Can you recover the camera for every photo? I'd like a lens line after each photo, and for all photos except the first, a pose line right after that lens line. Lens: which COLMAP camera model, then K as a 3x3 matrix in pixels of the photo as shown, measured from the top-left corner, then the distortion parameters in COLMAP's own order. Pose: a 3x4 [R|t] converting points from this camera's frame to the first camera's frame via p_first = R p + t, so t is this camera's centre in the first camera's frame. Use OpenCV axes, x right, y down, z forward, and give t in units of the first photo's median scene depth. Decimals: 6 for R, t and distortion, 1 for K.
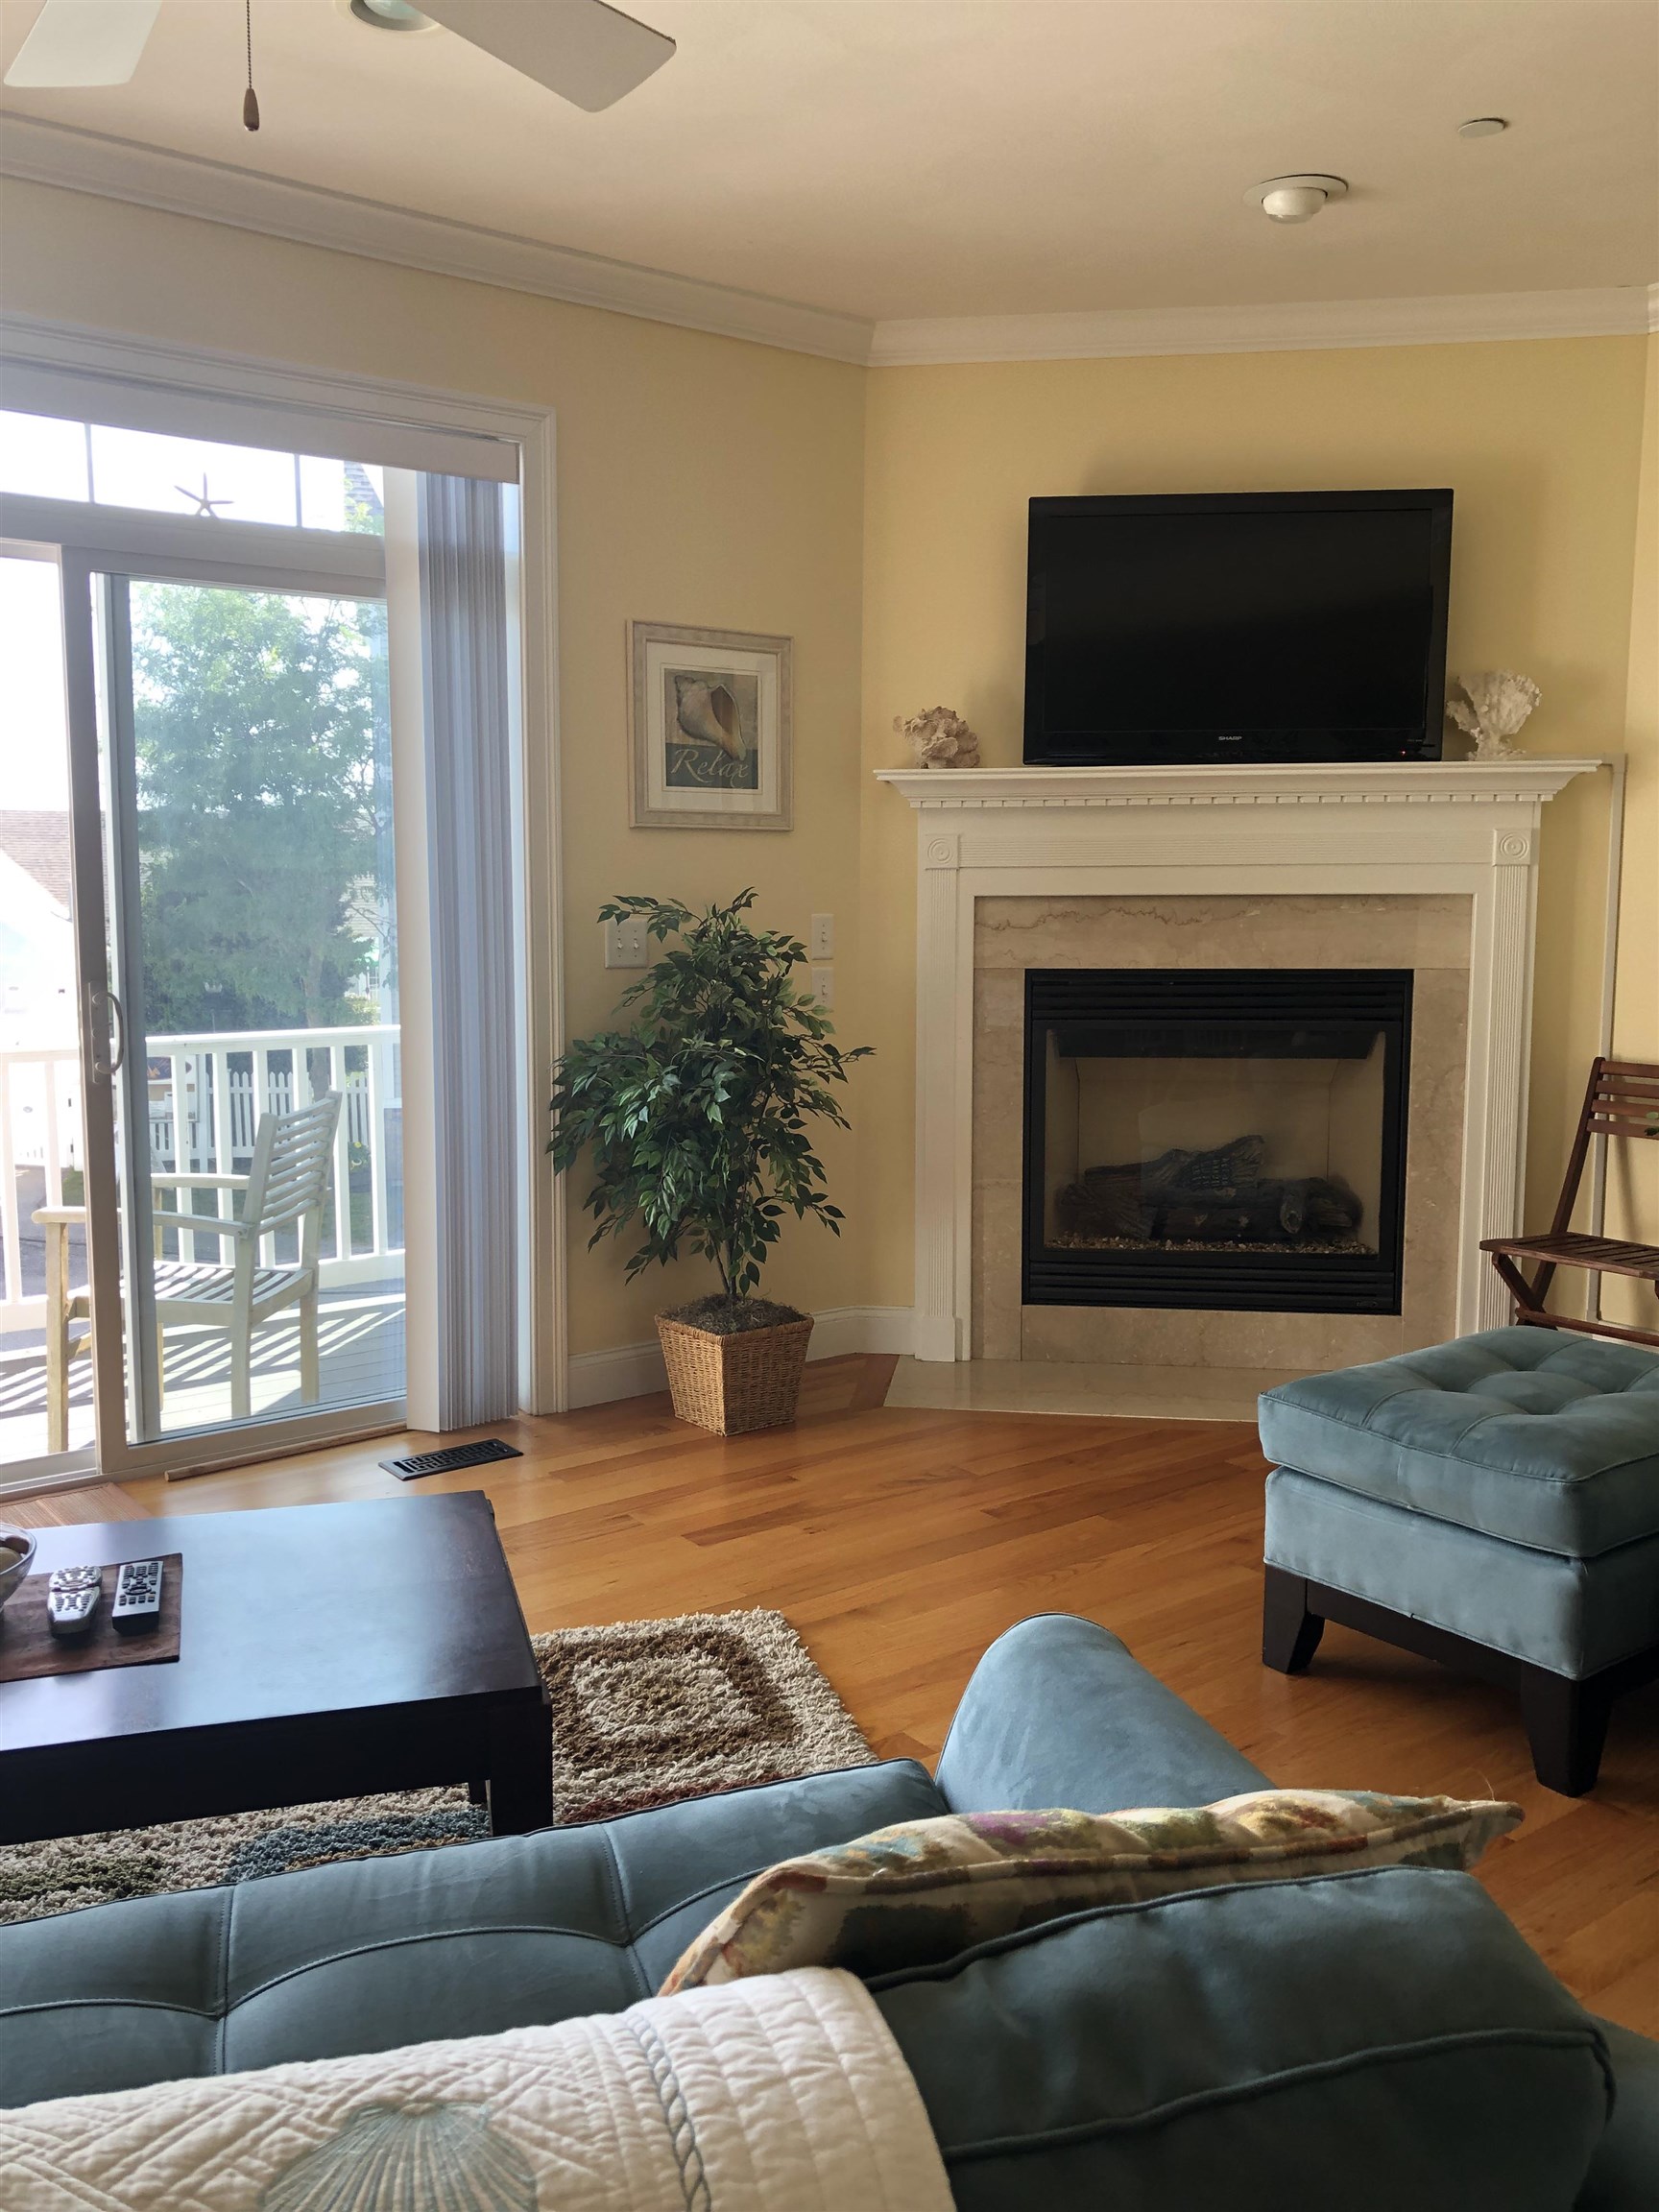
lens RADIAL K [[1818.3, 0, 821.8], [0, 1818.3, 1103.2], [0, 0, 1]] dist [0.036238, -0.034658]
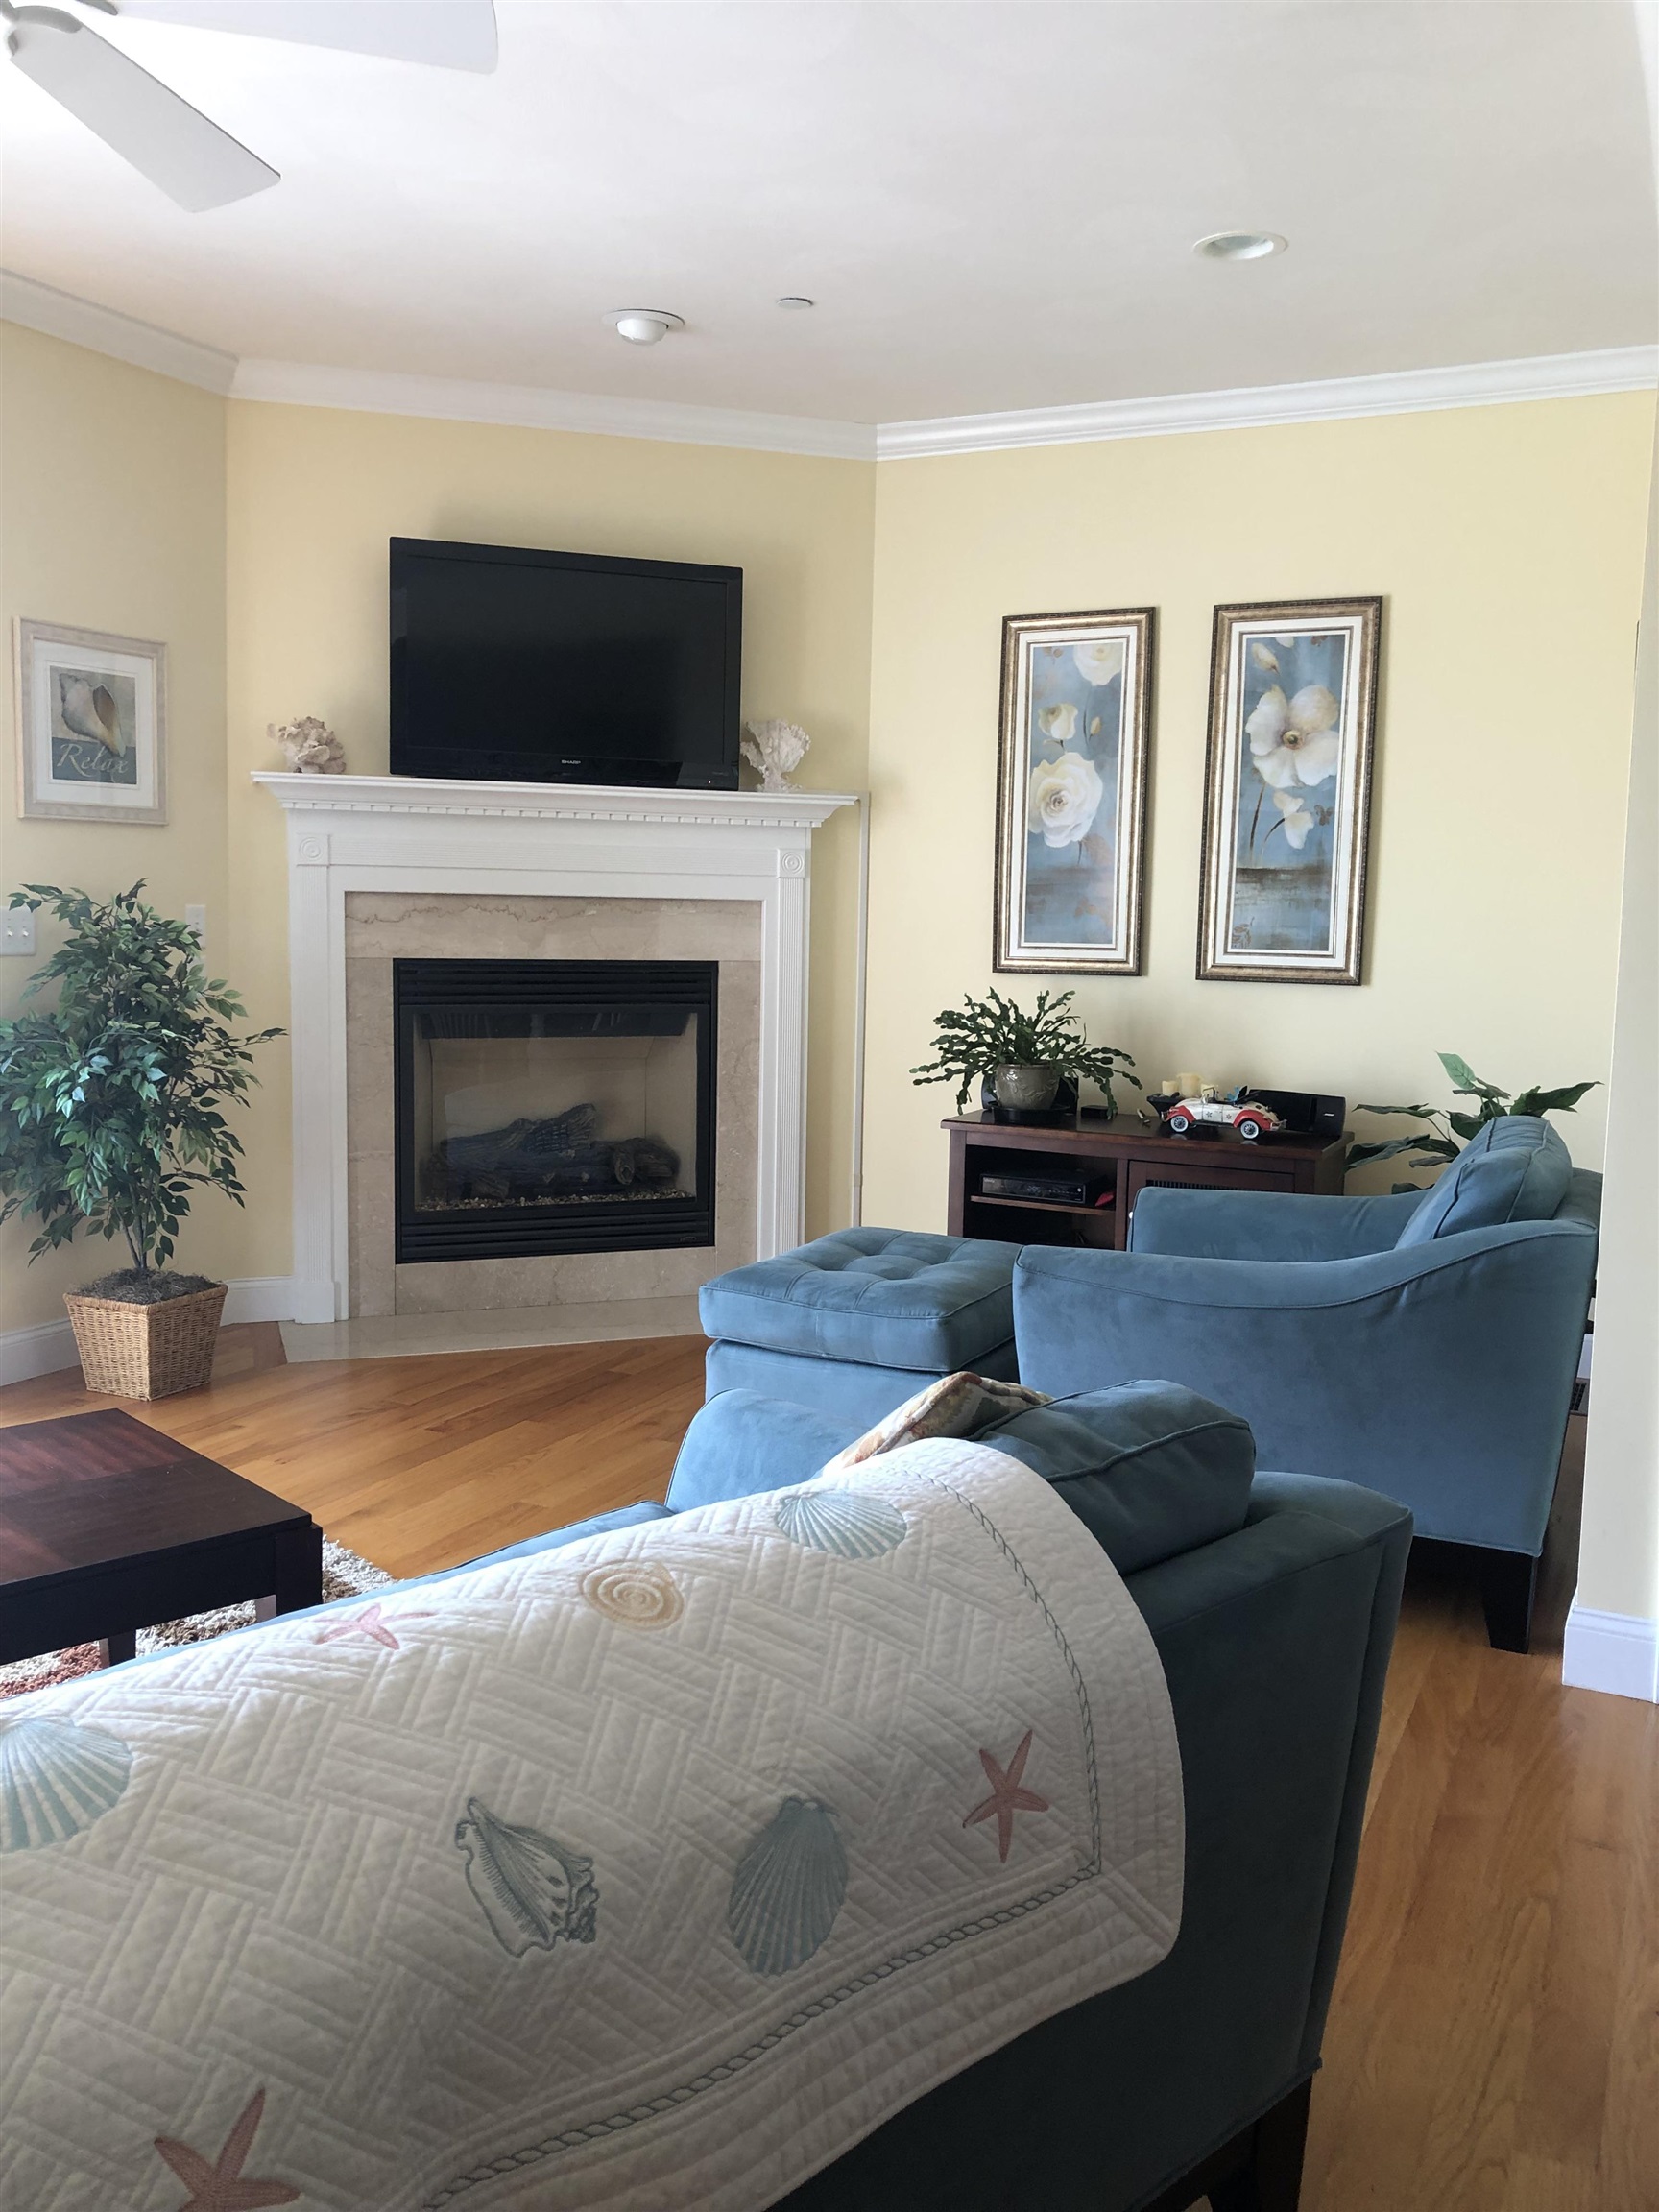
lens RADIAL K [[1818.3, 0, 839.0], [0, 1818.3, 1113.3], [0, 0, 1]] dist [0.036238, -0.034658]
pose [[0.887791, -0.037095, 0.458749, -0.171439], [0.036718, 0.999278, 0.009745, 0.020510], [-0.458779, 0.008193, 0.888512, -0.117900]]
